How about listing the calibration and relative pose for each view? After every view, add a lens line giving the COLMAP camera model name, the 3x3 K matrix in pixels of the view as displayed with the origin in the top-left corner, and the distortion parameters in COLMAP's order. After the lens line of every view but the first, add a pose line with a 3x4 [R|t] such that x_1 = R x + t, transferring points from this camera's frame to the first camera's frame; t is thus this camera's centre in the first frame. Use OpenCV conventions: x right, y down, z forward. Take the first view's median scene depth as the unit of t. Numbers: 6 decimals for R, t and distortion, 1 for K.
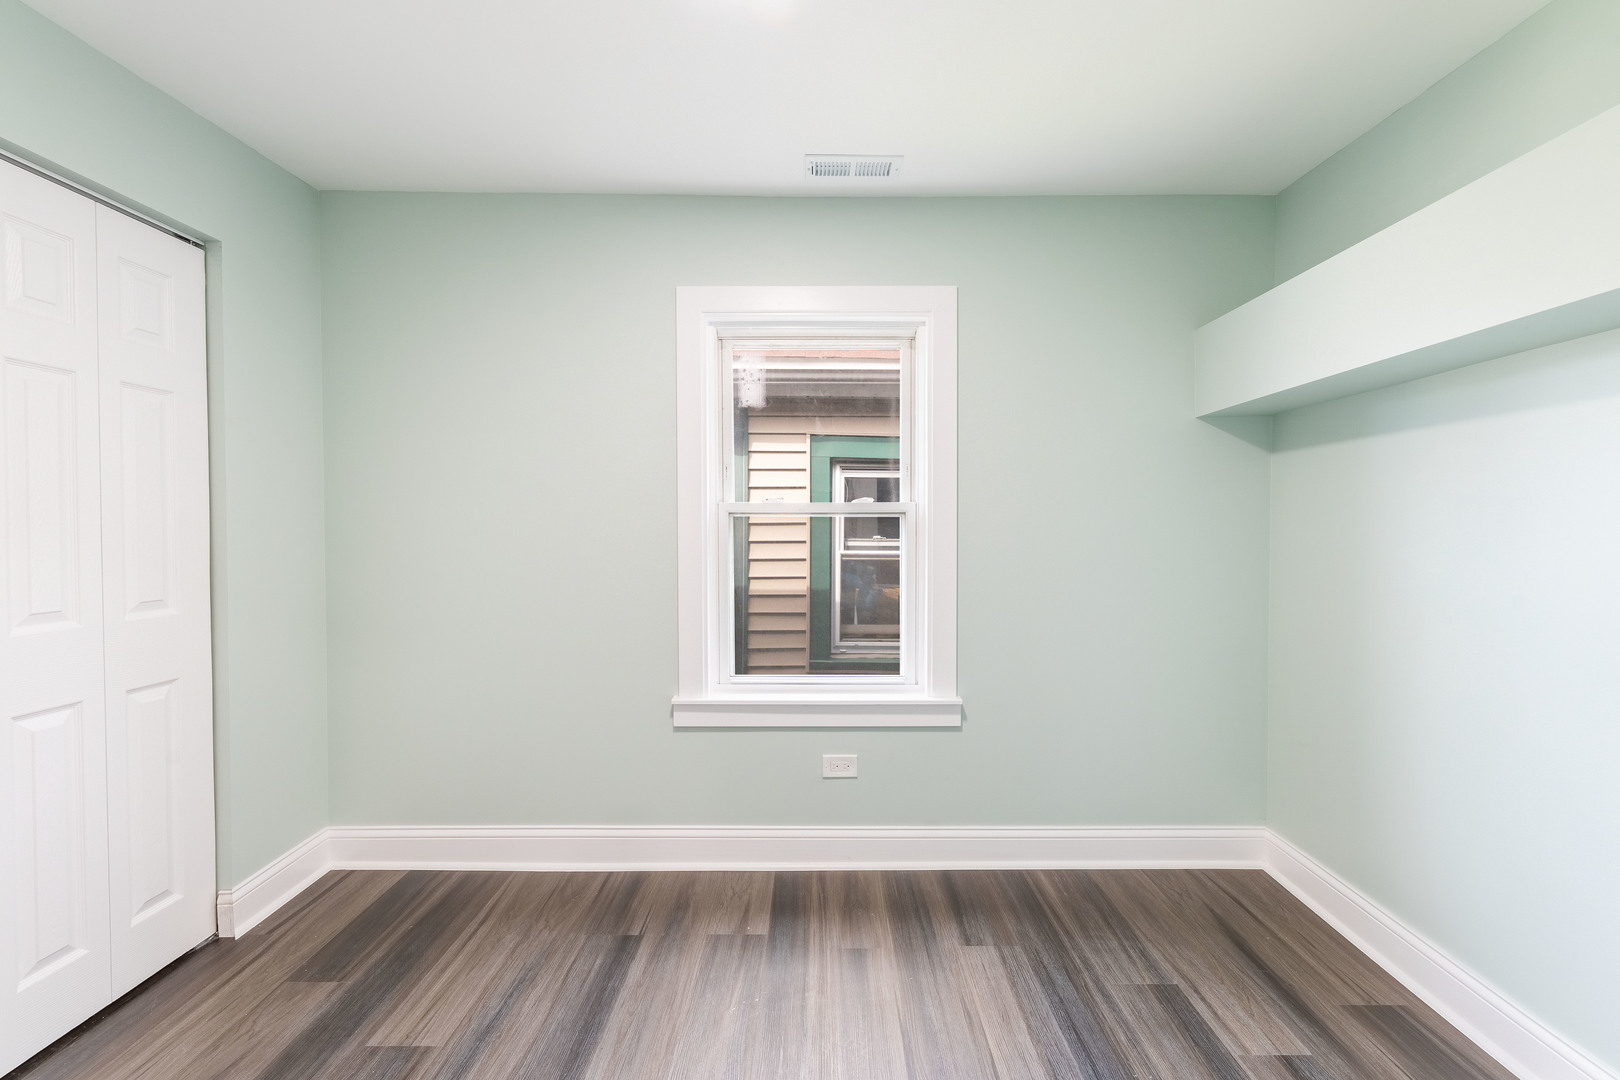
lens RADIAL K [[662.9, 0, 822.2], [0, 662.9, 536.0], [0, 0, 1]] dist [-0.001242, -0.001171]
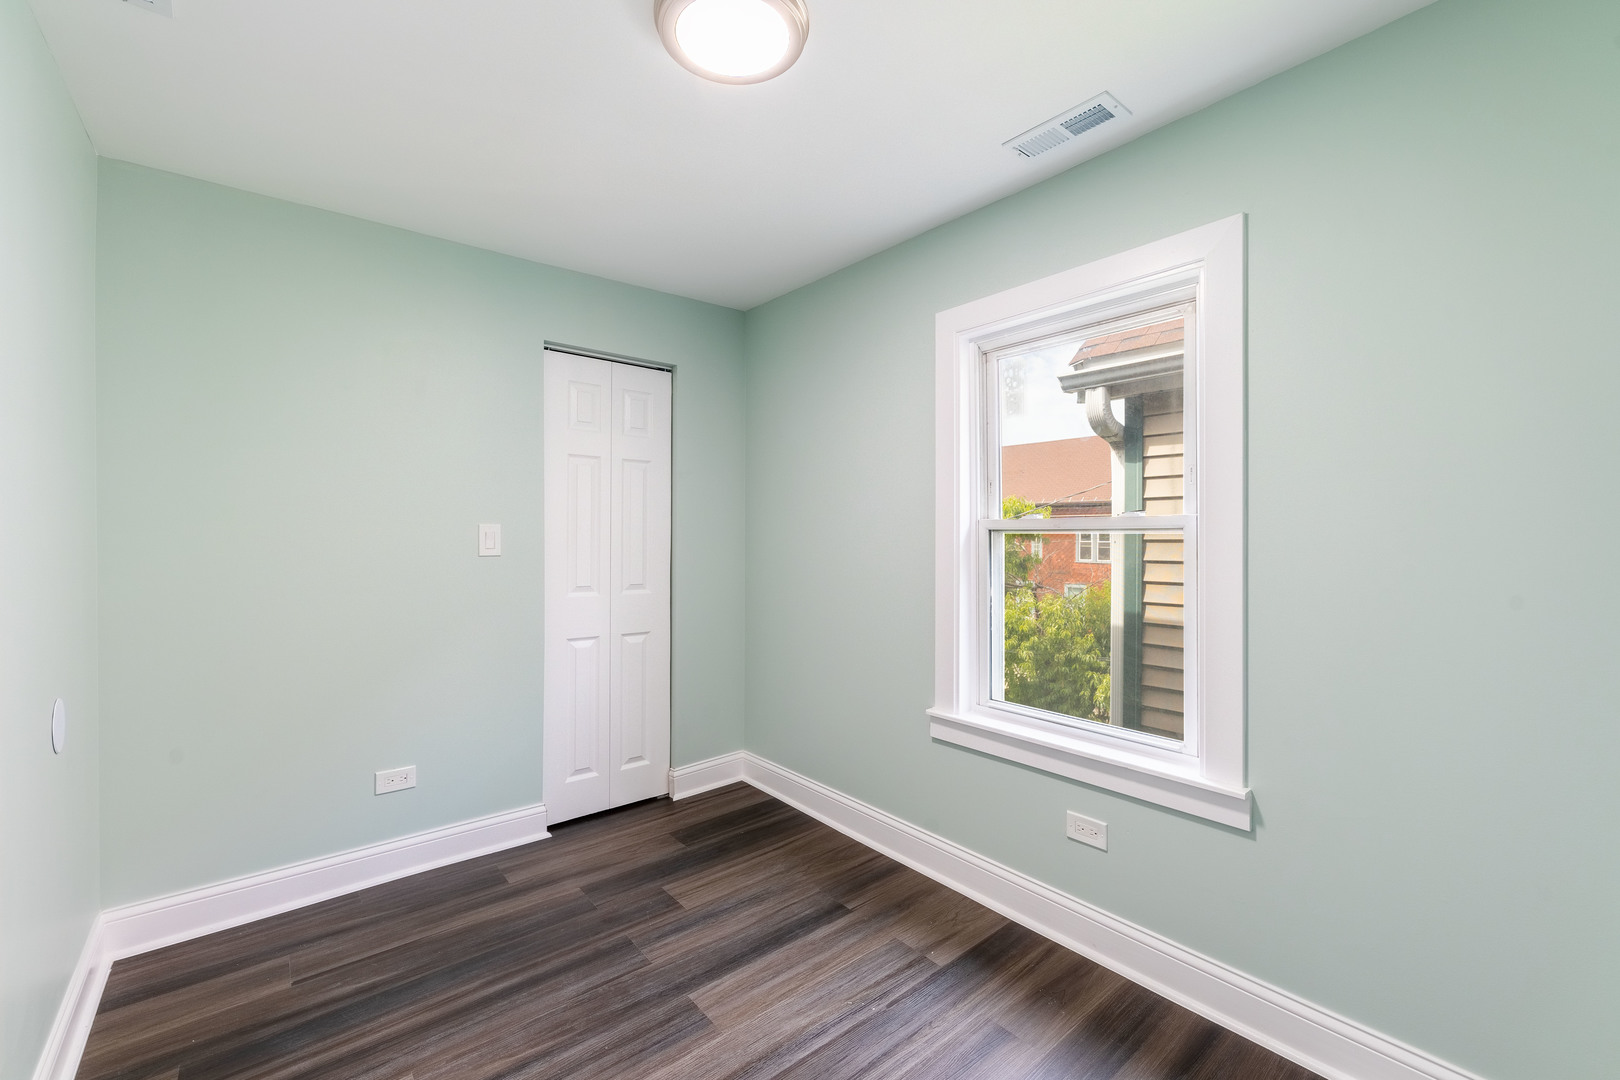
lens RADIAL K [[662.9, 0, 821.0], [0, 662.9, 536.6], [0, 0, 1]] dist [-0.001242, -0.001171]
pose [[0.639968, 0.002032, -0.768399, 0.526523], [-0.017439, 0.999777, -0.011881, -0.011415], [0.768203, 0.021003, 0.639861, 0.224432]]
